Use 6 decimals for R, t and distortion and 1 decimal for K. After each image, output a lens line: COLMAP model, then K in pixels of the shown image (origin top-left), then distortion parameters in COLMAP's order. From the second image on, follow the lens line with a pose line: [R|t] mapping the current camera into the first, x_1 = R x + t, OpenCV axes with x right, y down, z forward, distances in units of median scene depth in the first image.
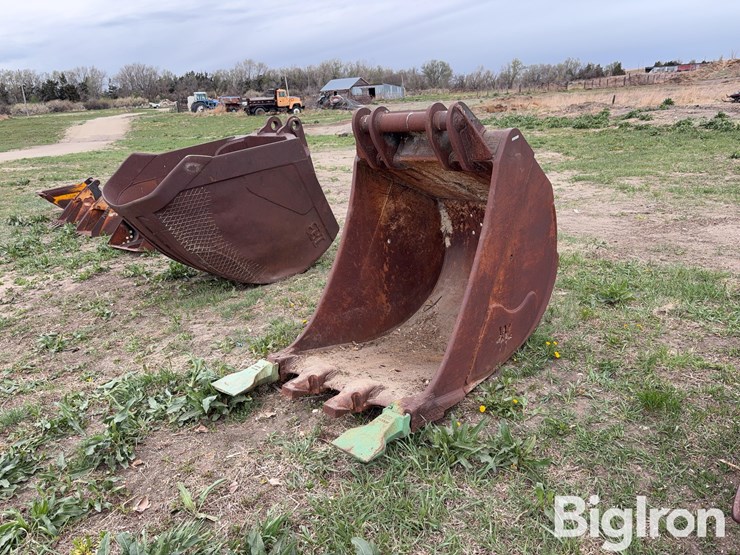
lens RADIAL K [[560.7, 0, 367.7], [0, 560.7, 276.0], [0, 0, 1]] dist [0.049020, -0.054127]
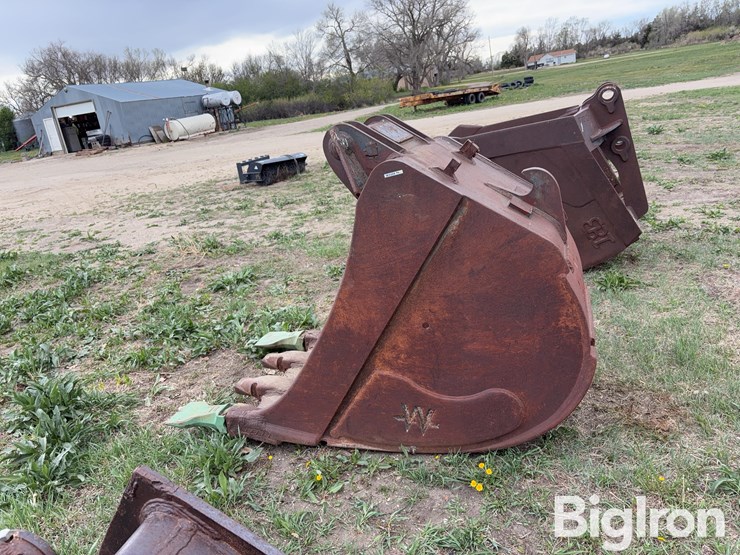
lens RADIAL K [[560.7, 0, 382.0], [0, 560.7, 273.8], [0, 0, 1]] dist [0.049020, -0.054127]
pose [[0.400297, 0.282086, -0.871889, 0.562415], [-0.165495, 0.958052, 0.233981, -0.172970], [0.901318, 0.050631, 0.430189, 0.403034]]
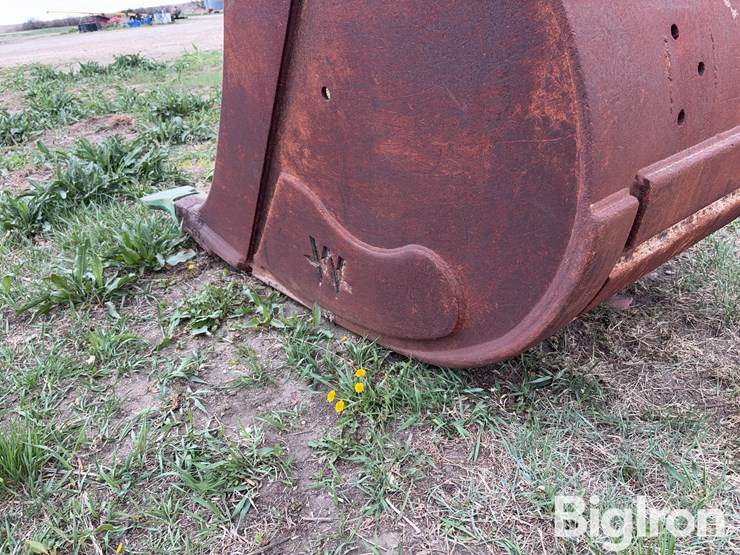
lens RADIAL K [[560.7, 0, 375.9], [0, 560.7, 276.9], [0, 0, 1]] dist [0.049020, -0.054127]
pose [[-0.167828, 0.510177, -0.843536, 0.417336], [-0.186810, 0.823710, 0.535354, -0.094052], [0.967954, 0.247428, -0.042936, 0.702028]]
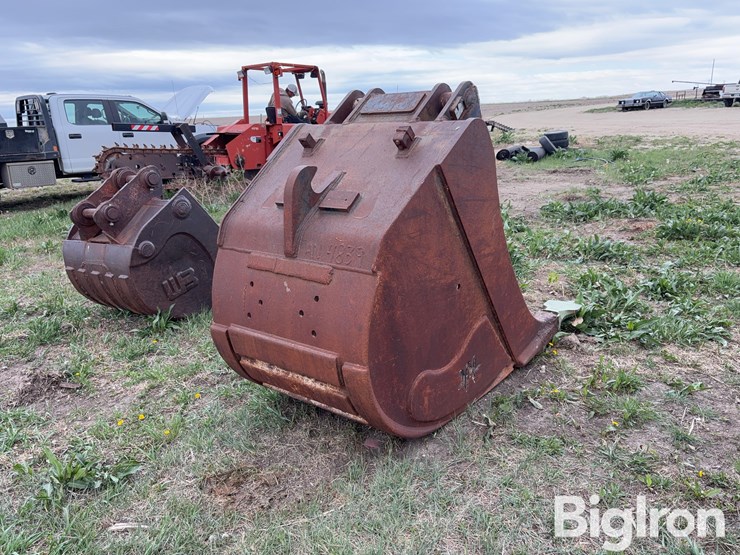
lens RADIAL K [[560.7, 0, 370.5], [0, 560.7, 276.1], [0, 0, 1]] dist [0.049020, -0.054127]
pose [[-0.990871, 0.128617, -0.040409, 0.126770], [0.085317, 0.830311, 0.550730, -0.340666], [0.104385, 0.542255, -0.833705, 1.173997]]
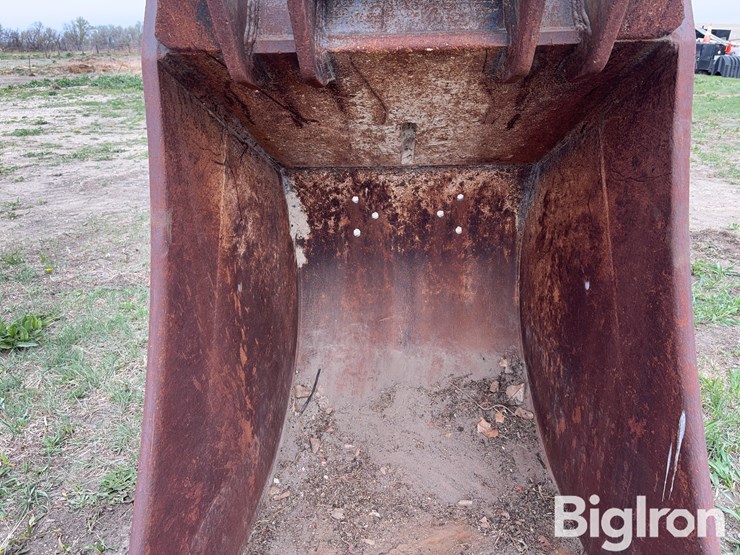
lens RADIAL K [[560.7, 0, 371.5], [0, 560.7, 279.8], [0, 0, 1]] dist [0.049020, -0.054127]
pose [[0.773780, -0.190555, 0.604114, -0.095588], [0.156545, 0.981624, 0.109122, -0.072725], [-0.613807, 0.010134, 0.789391, 0.487890]]
